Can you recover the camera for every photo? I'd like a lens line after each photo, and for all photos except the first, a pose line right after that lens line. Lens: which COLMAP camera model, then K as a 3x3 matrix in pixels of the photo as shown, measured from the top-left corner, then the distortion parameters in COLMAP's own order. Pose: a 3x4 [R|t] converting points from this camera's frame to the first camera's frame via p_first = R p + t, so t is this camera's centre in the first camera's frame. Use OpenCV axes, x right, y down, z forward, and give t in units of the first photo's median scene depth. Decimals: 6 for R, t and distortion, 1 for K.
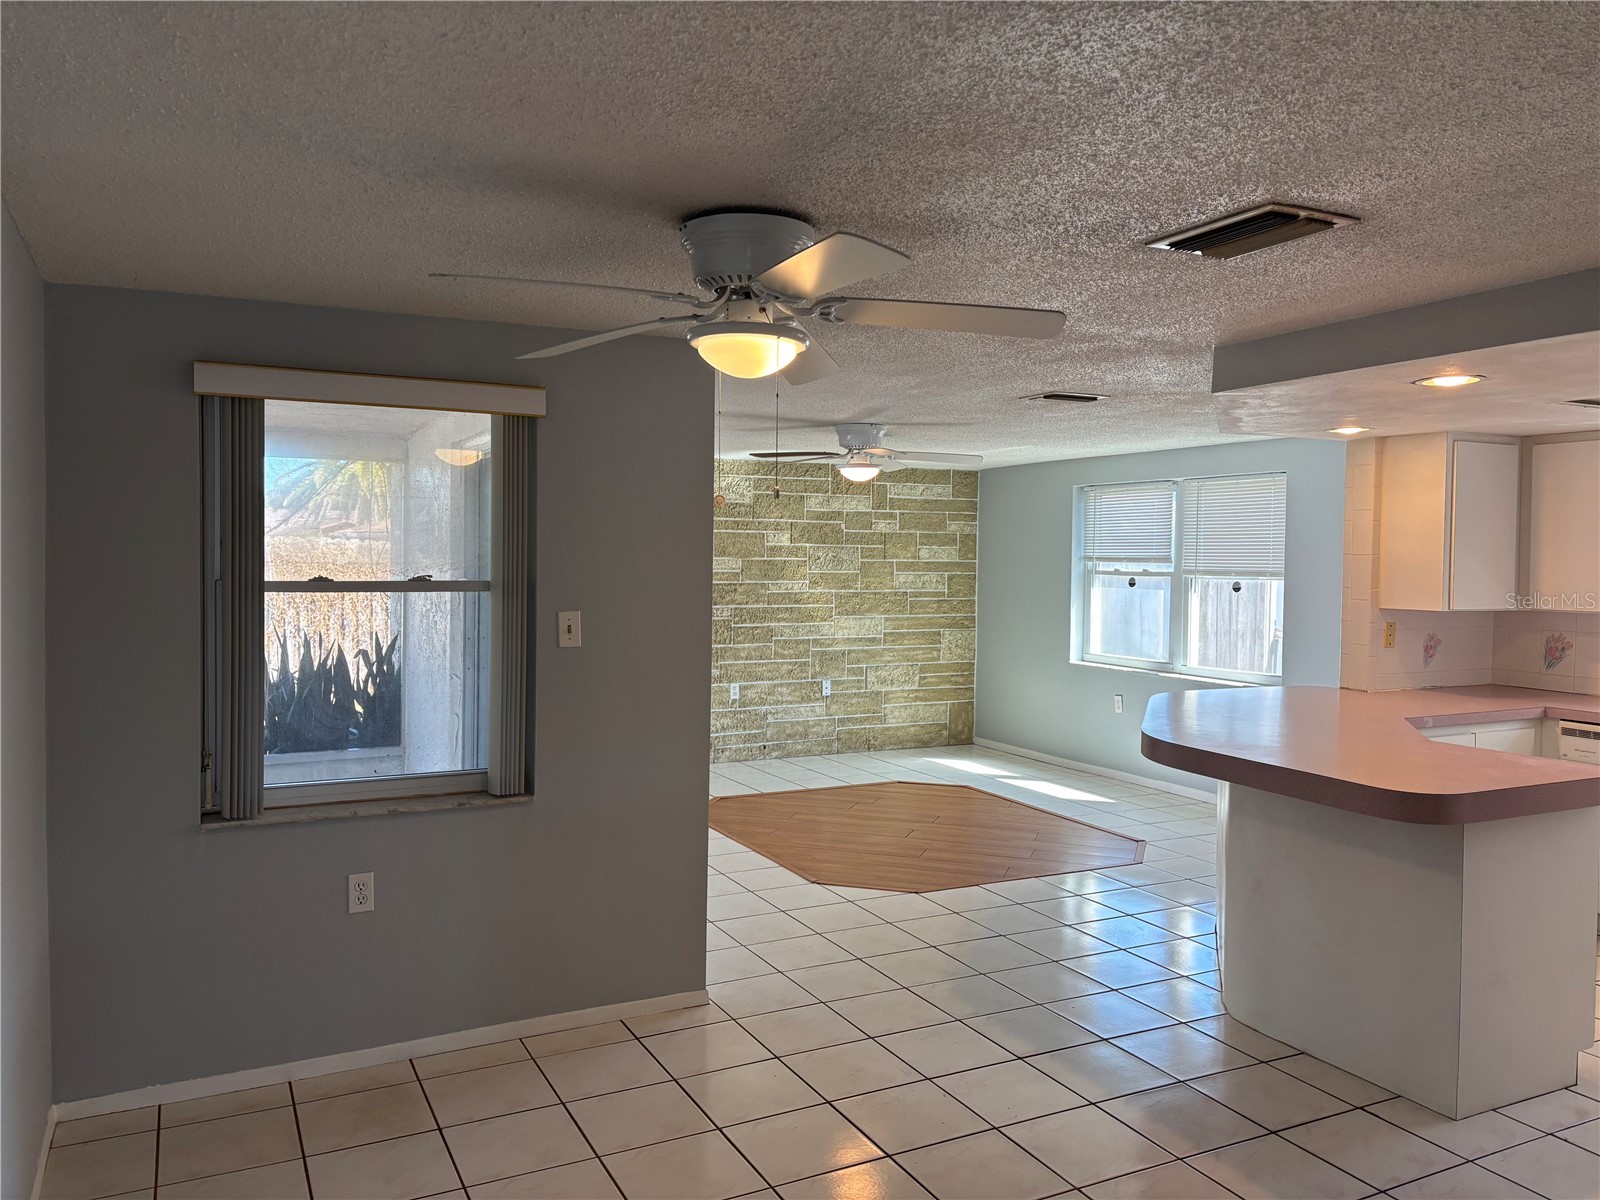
lens RADIAL K [[1213.5, 0, 800.6], [0, 1213.5, 588.9], [0, 0, 1]] dist [0.055462, -0.053617]
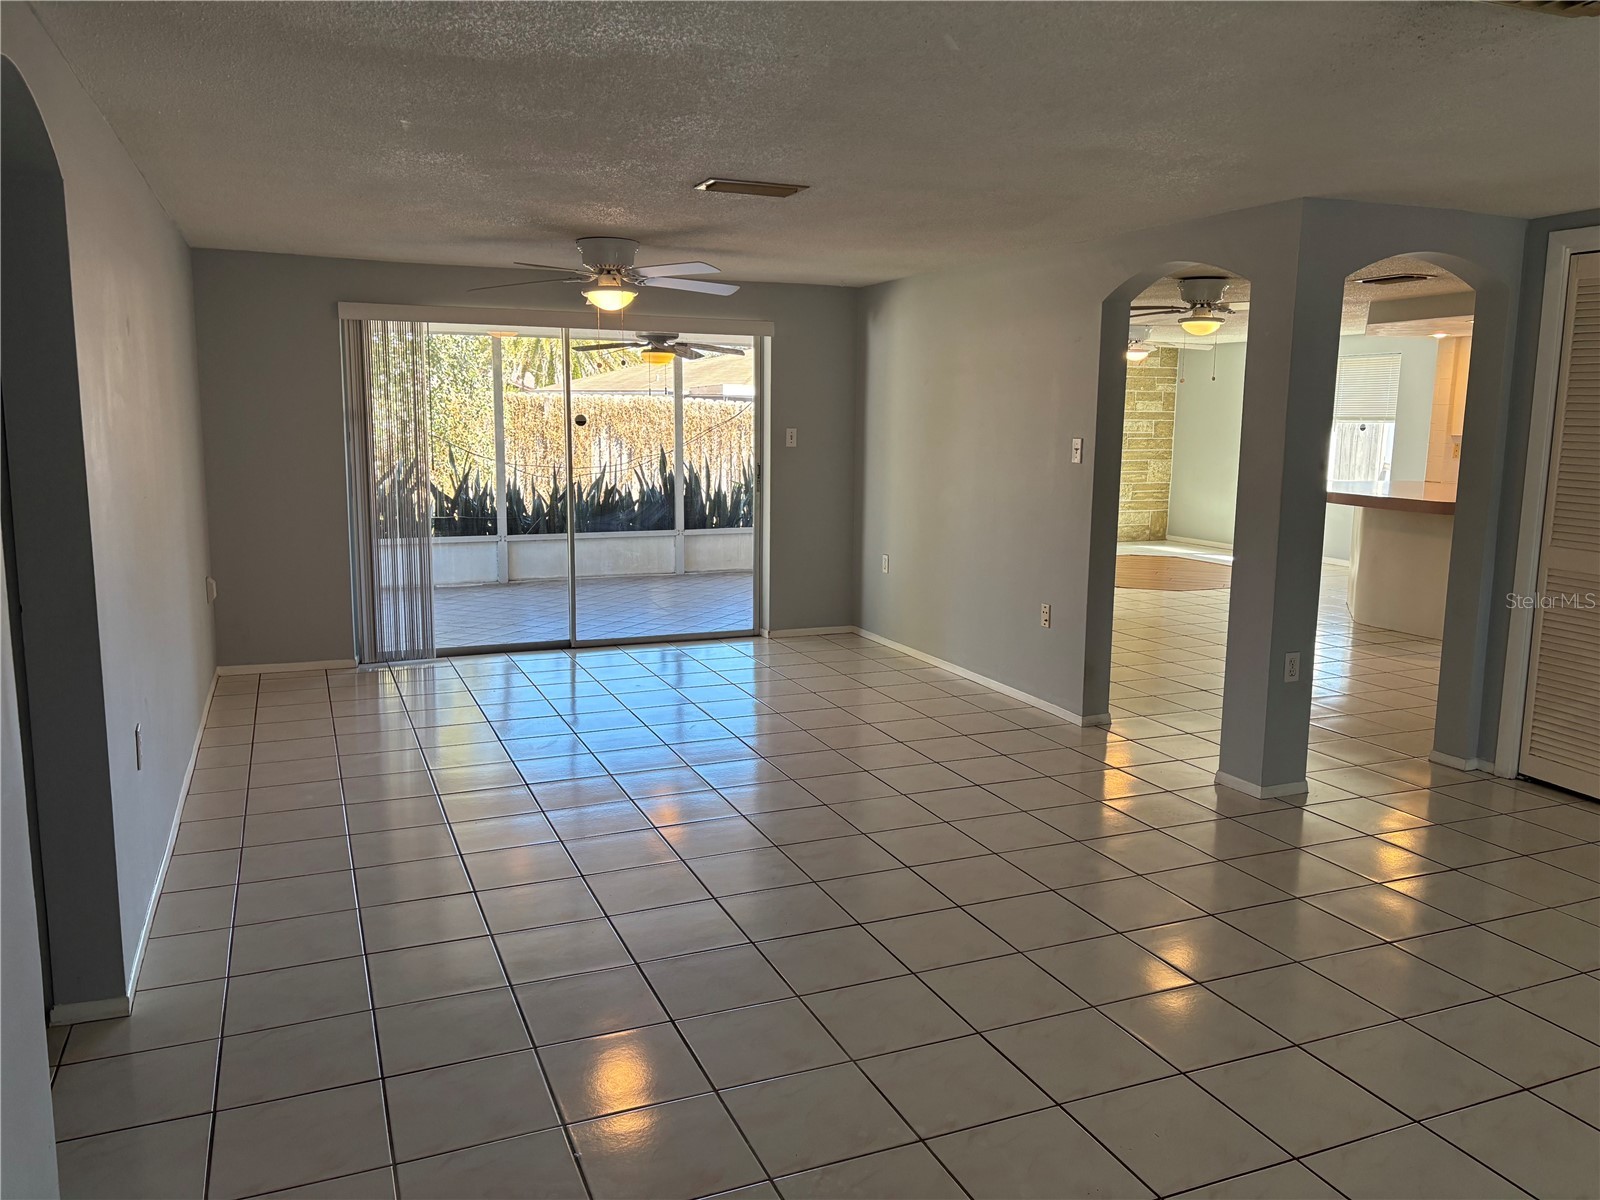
lens RADIAL K [[1213.5, 0, 820.9], [0, 1213.5, 612.9], [0, 0, 1]] dist [0.055462, -0.053617]
pose [[0.998581, 0.010269, -0.052247, -0.315031], [-0.003074, 0.990708, 0.135973, 0.028420], [0.053157, -0.135620, 0.989334, -0.775149]]
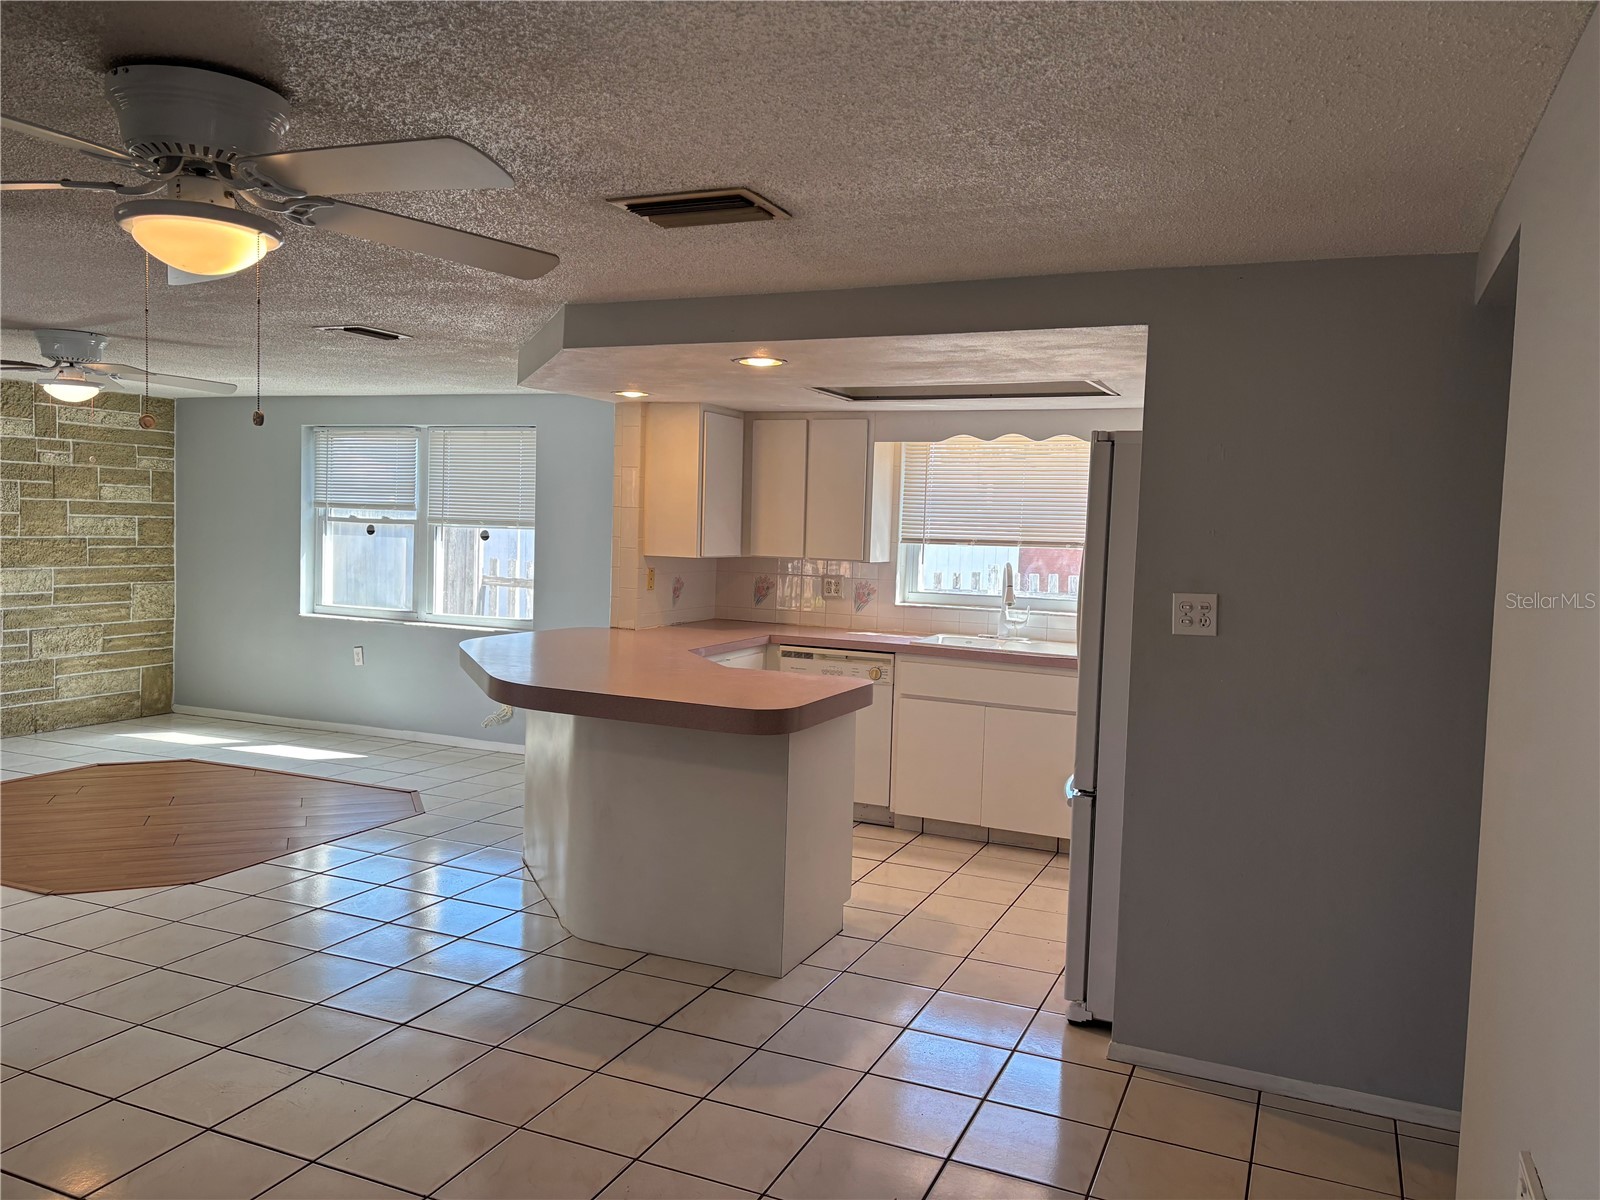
lens RADIAL K [[1213.5, 0, 831.2], [0, 1213.5, 590.8], [0, 0, 1]] dist [0.055462, -0.053617]
pose [[0.760732, -0.022671, 0.648670, -0.112221], [-0.005511, 0.999128, 0.041382, 0.001147], [-0.649042, -0.035055, 0.759944, 0.038641]]
